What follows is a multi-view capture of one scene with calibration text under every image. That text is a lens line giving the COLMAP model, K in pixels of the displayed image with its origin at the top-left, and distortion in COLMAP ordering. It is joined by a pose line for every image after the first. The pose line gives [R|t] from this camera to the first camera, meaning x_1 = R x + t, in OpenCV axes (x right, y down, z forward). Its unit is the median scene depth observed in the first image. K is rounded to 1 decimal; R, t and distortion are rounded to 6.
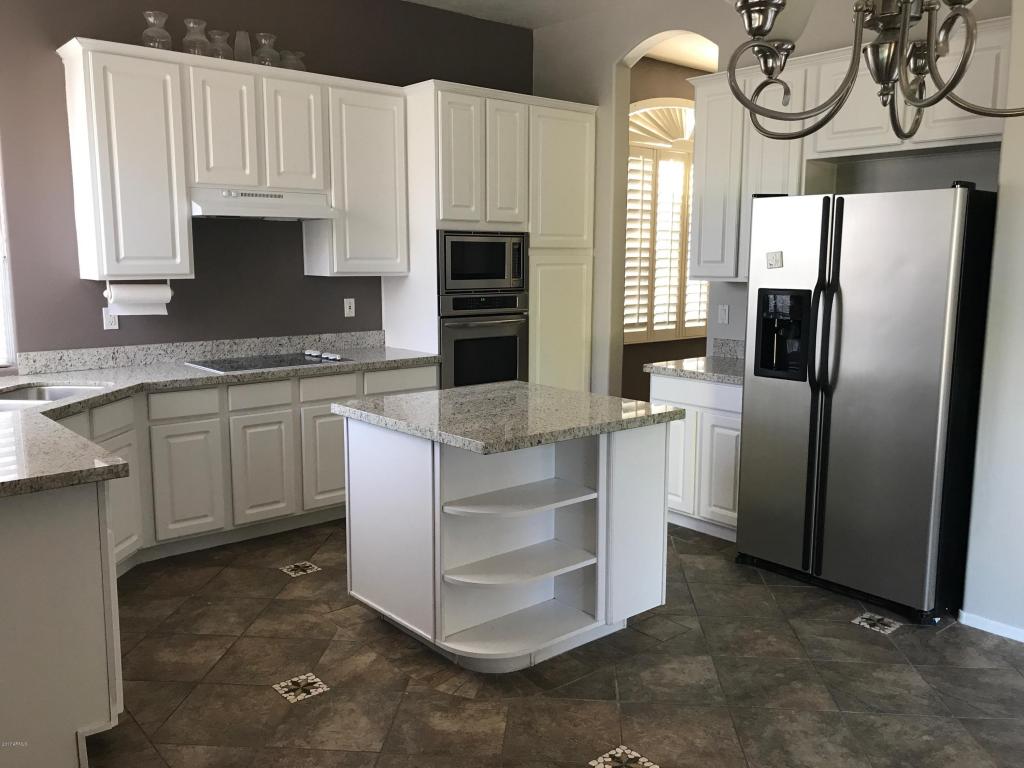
lens RADIAL K [[847.5, 0, 514.8], [0, 847.5, 379.8], [0, 0, 1]] dist [0.025234, -0.000261]
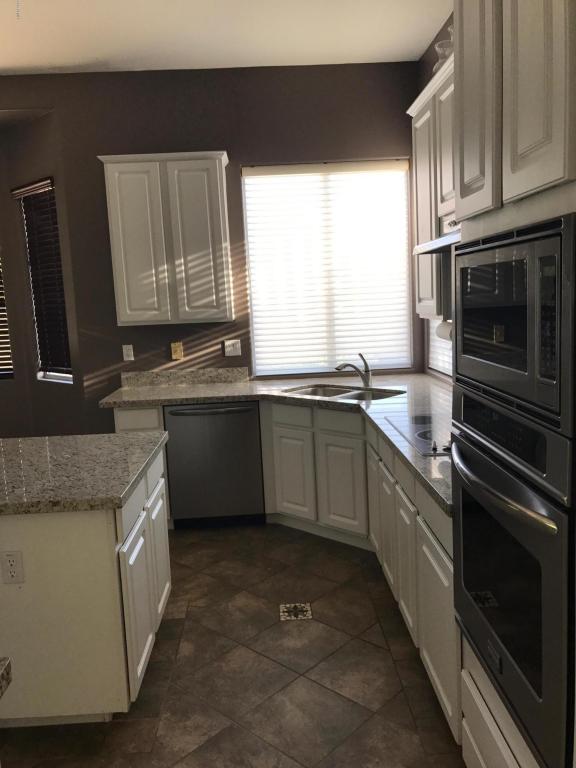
lens RADIAL K [[635.6, 0, 285.9], [0, 635.6, 382.8], [0, 0, 1]] dist [0.025234, -0.000261]
pose [[-0.633979, 0.136144, -0.761272, 0.338418], [-0.062580, 0.972122, 0.225968, -0.243903], [0.770814, 0.190900, -0.607785, 1.596140]]
